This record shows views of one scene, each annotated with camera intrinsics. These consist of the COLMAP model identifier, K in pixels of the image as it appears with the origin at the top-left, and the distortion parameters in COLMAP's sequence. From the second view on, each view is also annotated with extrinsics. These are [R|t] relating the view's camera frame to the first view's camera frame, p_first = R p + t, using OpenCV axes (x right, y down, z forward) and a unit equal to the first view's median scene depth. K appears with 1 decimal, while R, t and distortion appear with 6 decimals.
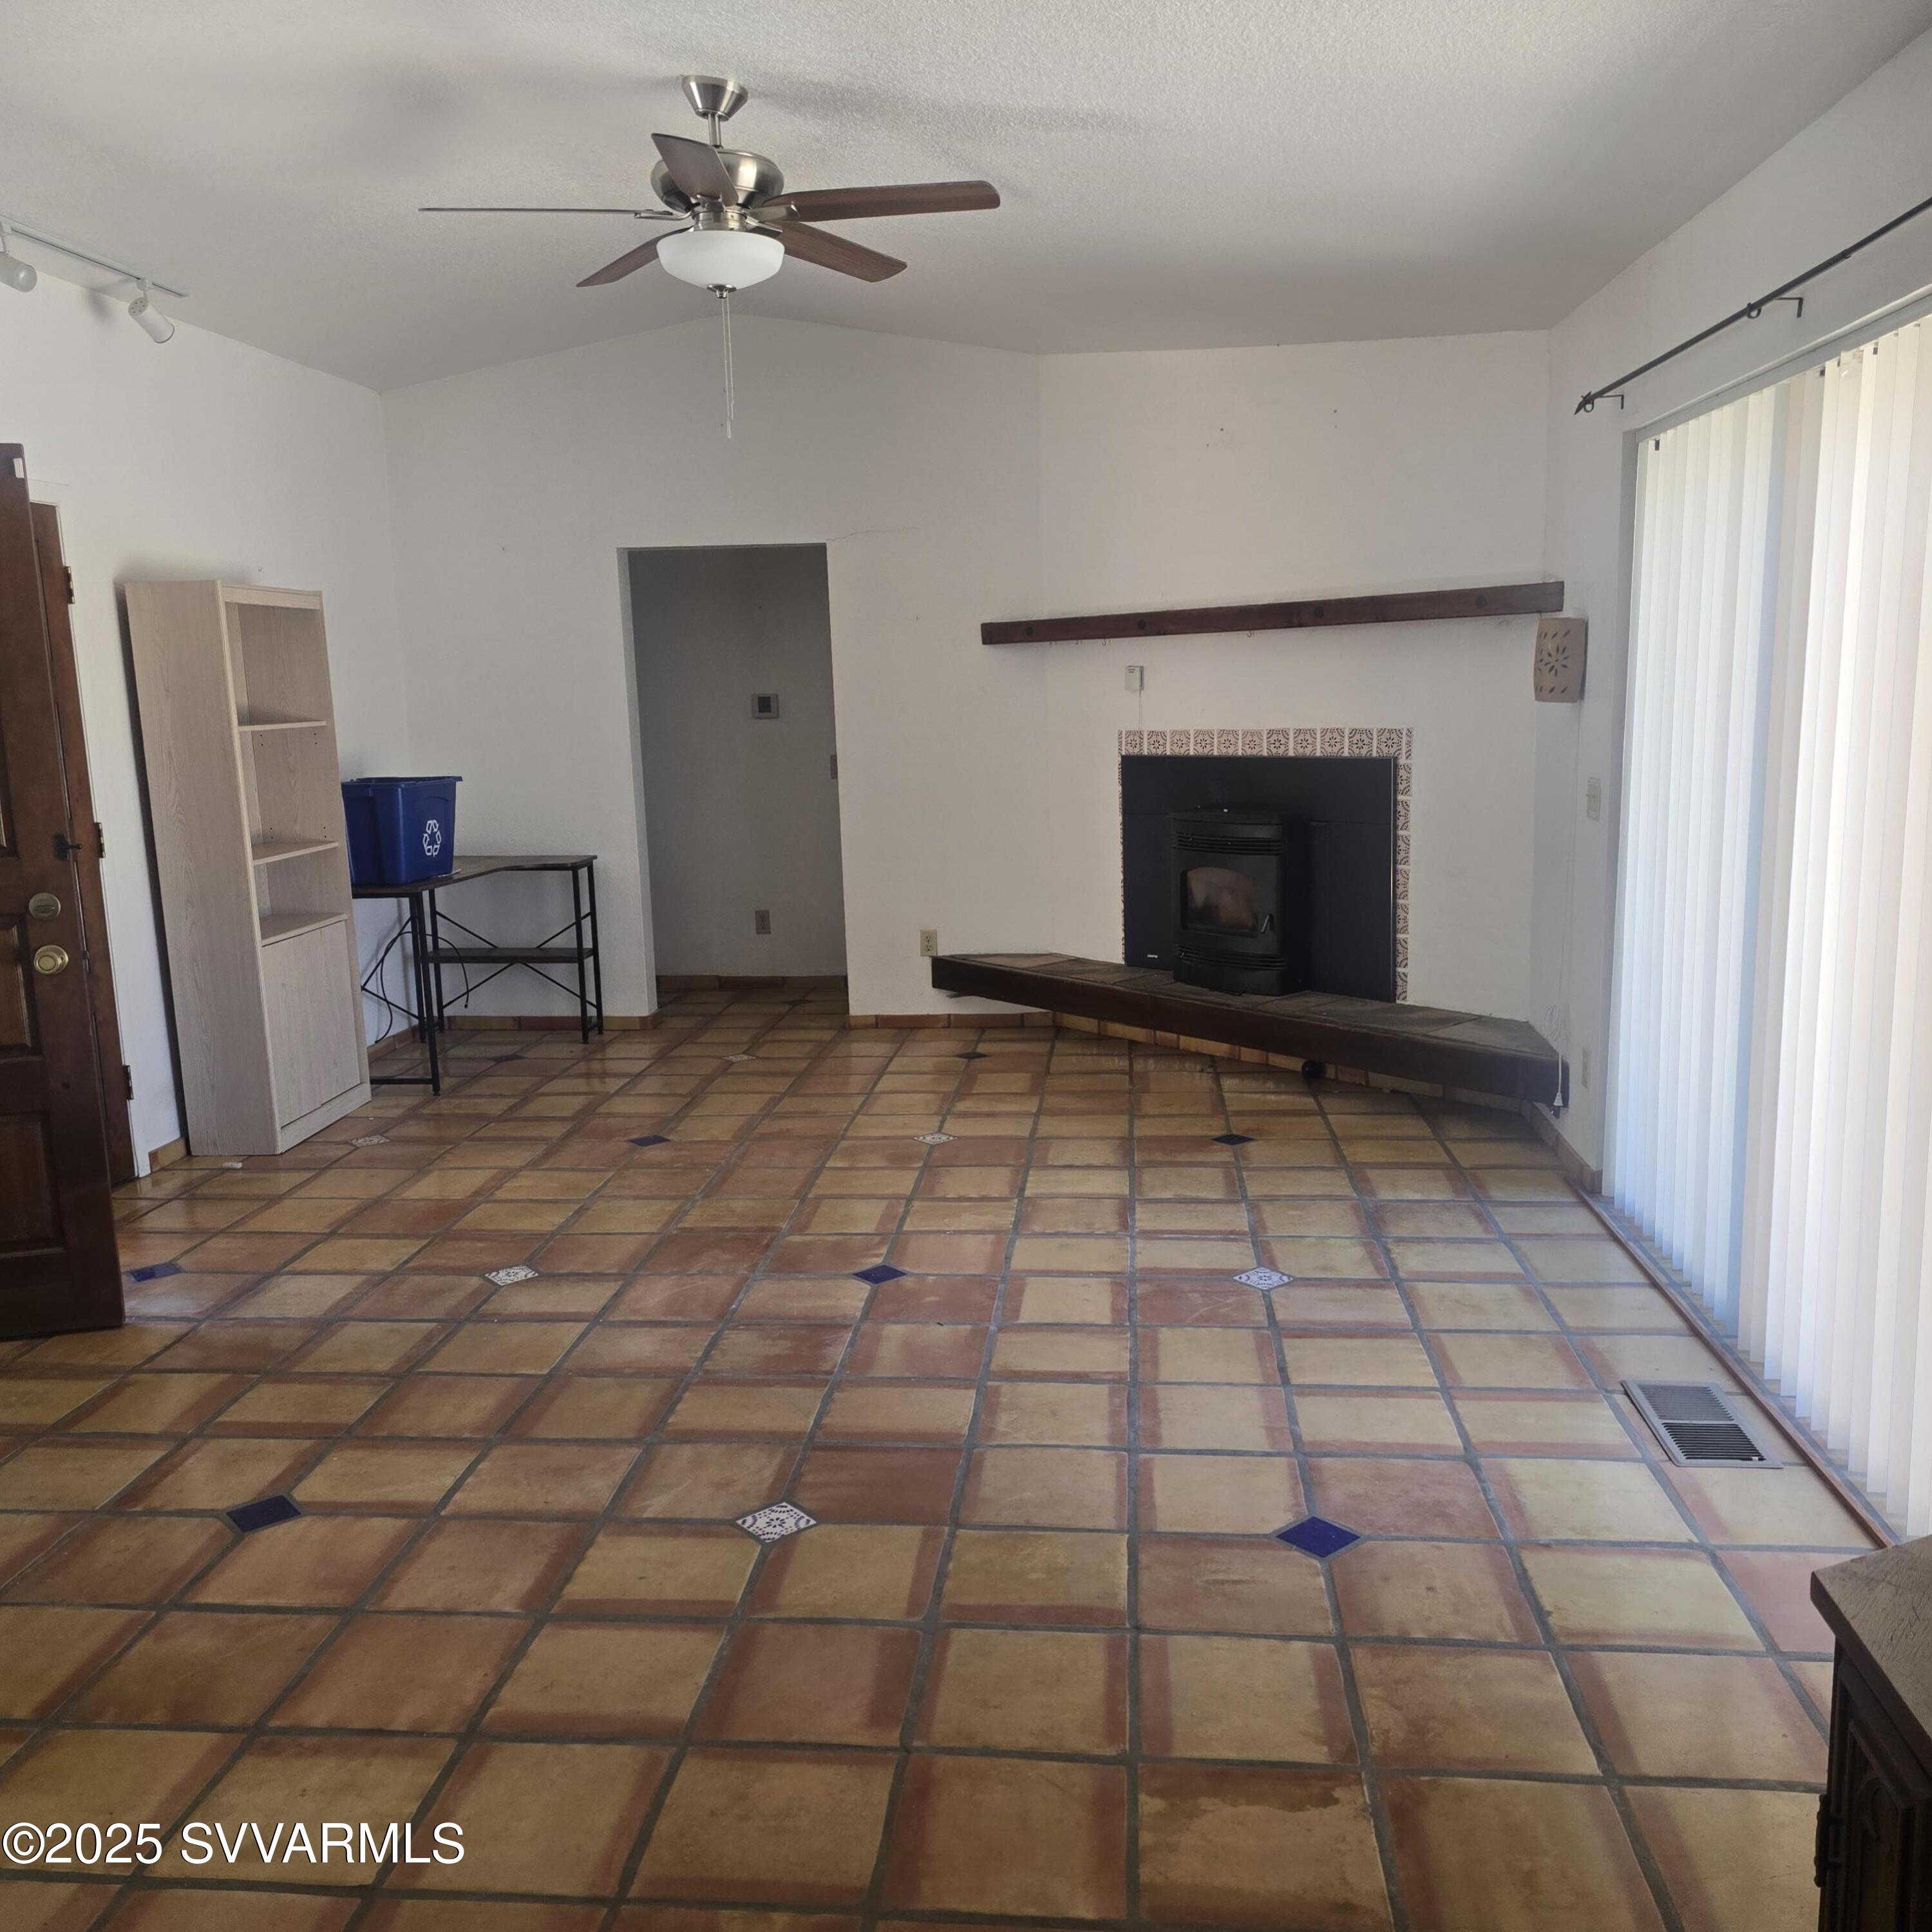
lens RADIAL K [[1728.0, 0, 964.6], [0, 1728.0, 974.2], [0, 0, 1]] dist [0.066365, -0.026675]
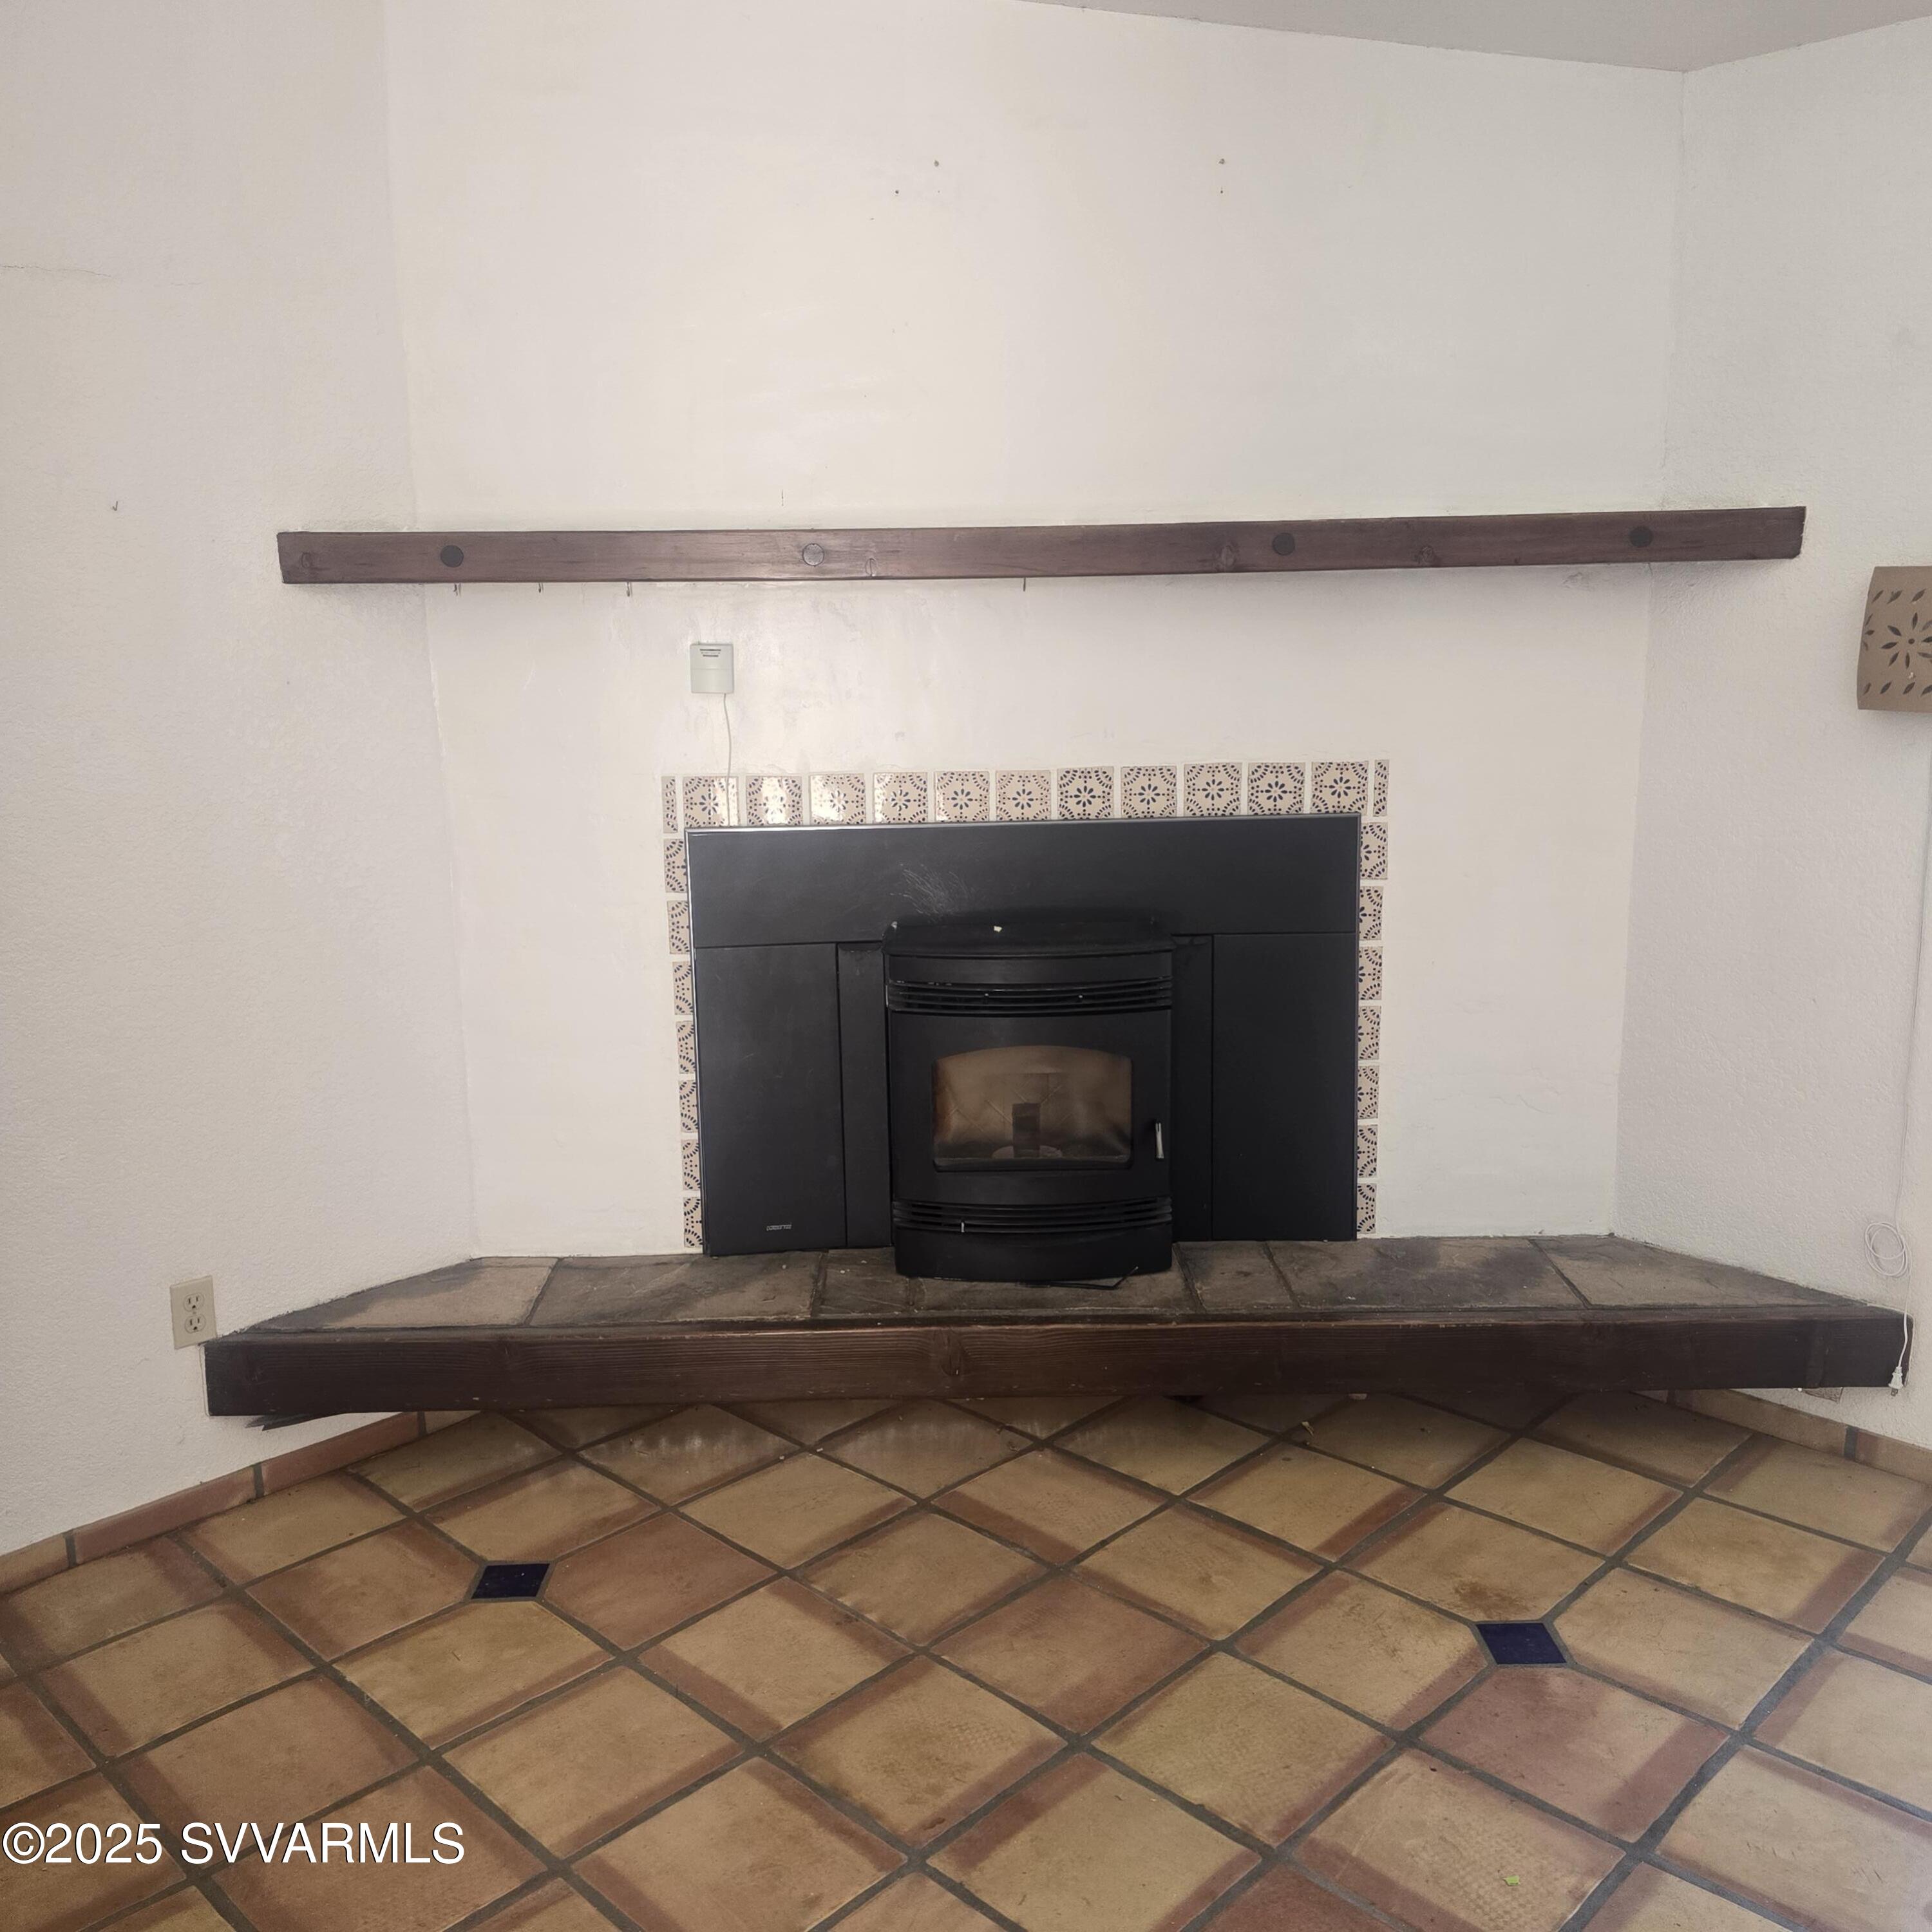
lens RADIAL K [[1728.0, 0, 967.5], [0, 1728.0, 949.8], [0, 0, 1]] dist [0.066365, -0.026675]
pose [[0.633487, -0.122209, 0.764042, -0.261031], [0.127427, 0.990443, 0.052768, -0.125821], [-0.763189, 0.063932, 0.643005, 0.734014]]
